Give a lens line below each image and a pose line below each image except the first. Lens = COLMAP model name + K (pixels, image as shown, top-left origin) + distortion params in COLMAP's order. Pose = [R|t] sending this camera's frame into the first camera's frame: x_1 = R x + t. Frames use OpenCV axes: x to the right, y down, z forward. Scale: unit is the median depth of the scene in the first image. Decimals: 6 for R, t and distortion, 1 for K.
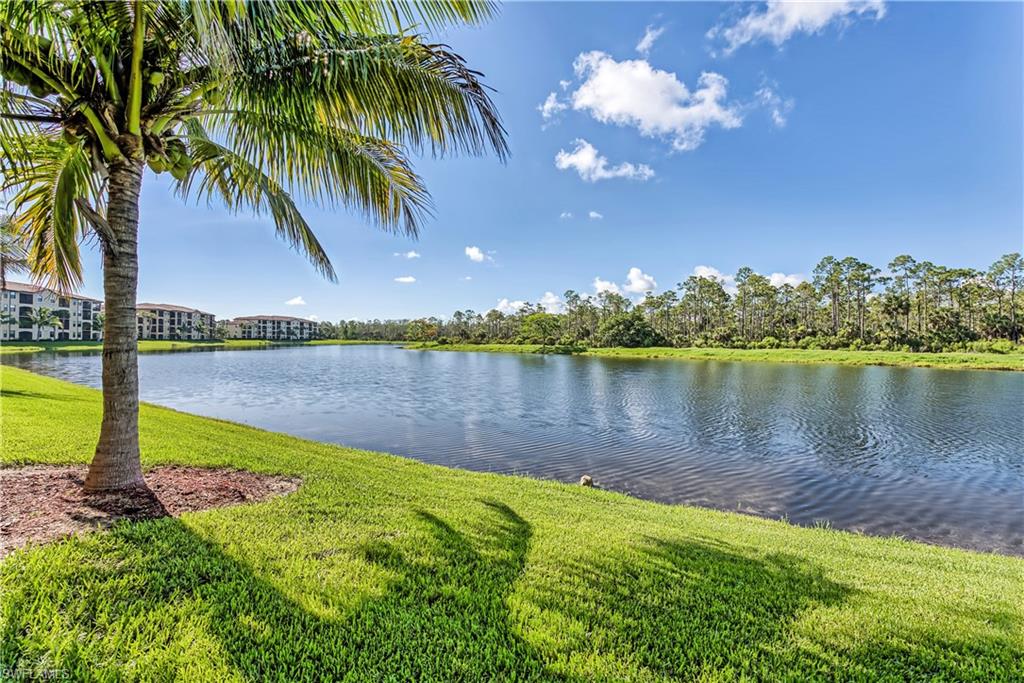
lens RADIAL K [[472.1, 0, 538.6], [0, 472.1, 340.1], [0, 0, 1]] dist [-0.002060, -0.000398]
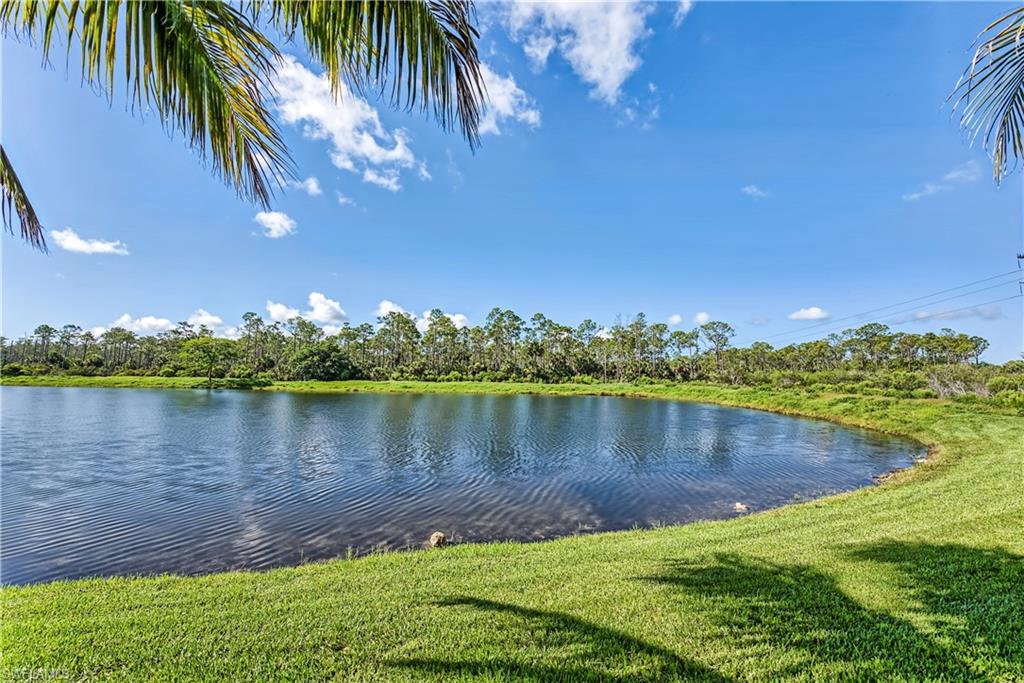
lens RADIAL K [[438.0, 0, 512.0], [0, 438.0, 364.2], [0, 0, 1]] dist [-0.017985, -0.000202]
pose [[0.704345, 0.021781, 0.709523, -0.164591], [-0.013045, 0.999758, -0.017741, -0.006400], [-0.709738, 0.003240, 0.704459, 0.139386]]
